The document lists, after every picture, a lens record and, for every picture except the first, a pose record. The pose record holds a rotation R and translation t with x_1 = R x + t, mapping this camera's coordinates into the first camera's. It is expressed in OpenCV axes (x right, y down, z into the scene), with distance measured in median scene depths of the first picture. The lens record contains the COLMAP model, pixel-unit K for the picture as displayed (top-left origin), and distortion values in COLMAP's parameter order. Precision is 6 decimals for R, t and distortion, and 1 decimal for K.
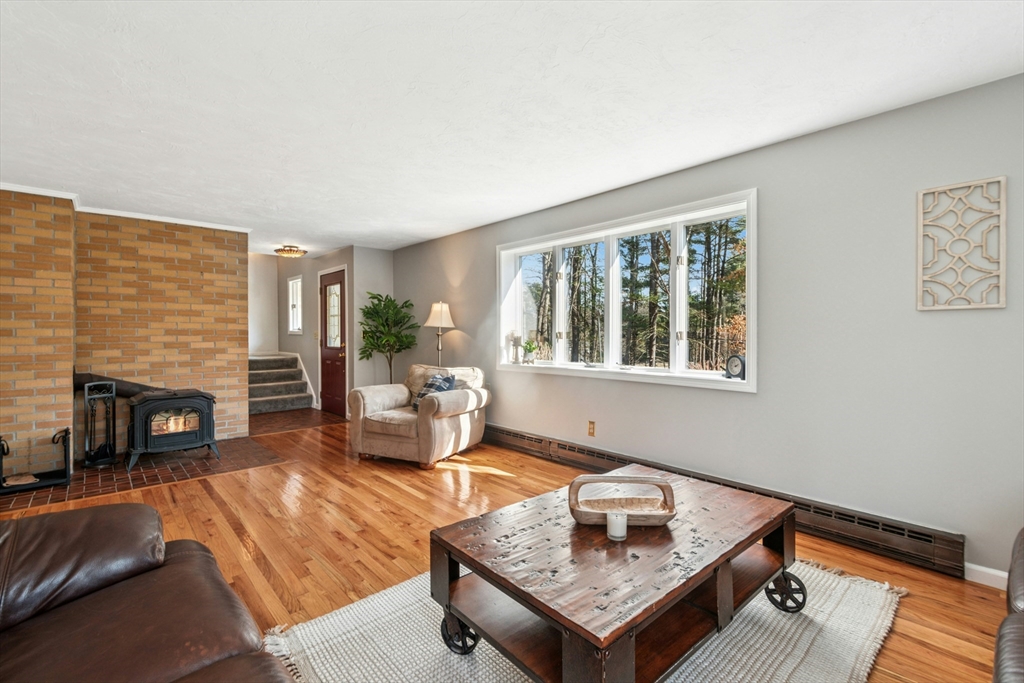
lens RADIAL K [[454.4, 0, 516.8], [0, 454.4, 339.4], [0, 0, 1]] dist [0.004359, -0.000538]
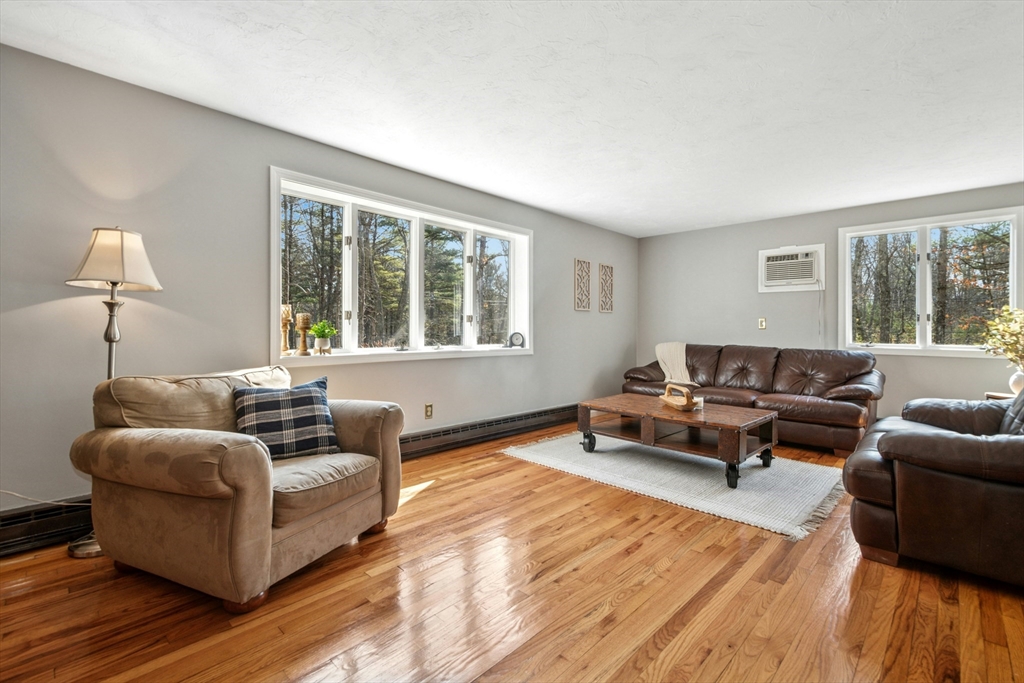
lens RADIAL K [[454.4, 0, 518.0], [0, 454.4, 332.1], [0, 0, 1]] dist [0.004359, -0.000538]
pose [[-0.079230, -0.008422, 0.996821, -0.706011], [0.005532, 0.999945, 0.008888, 0.014034], [-0.996841, 0.006218, -0.079179, 0.746934]]
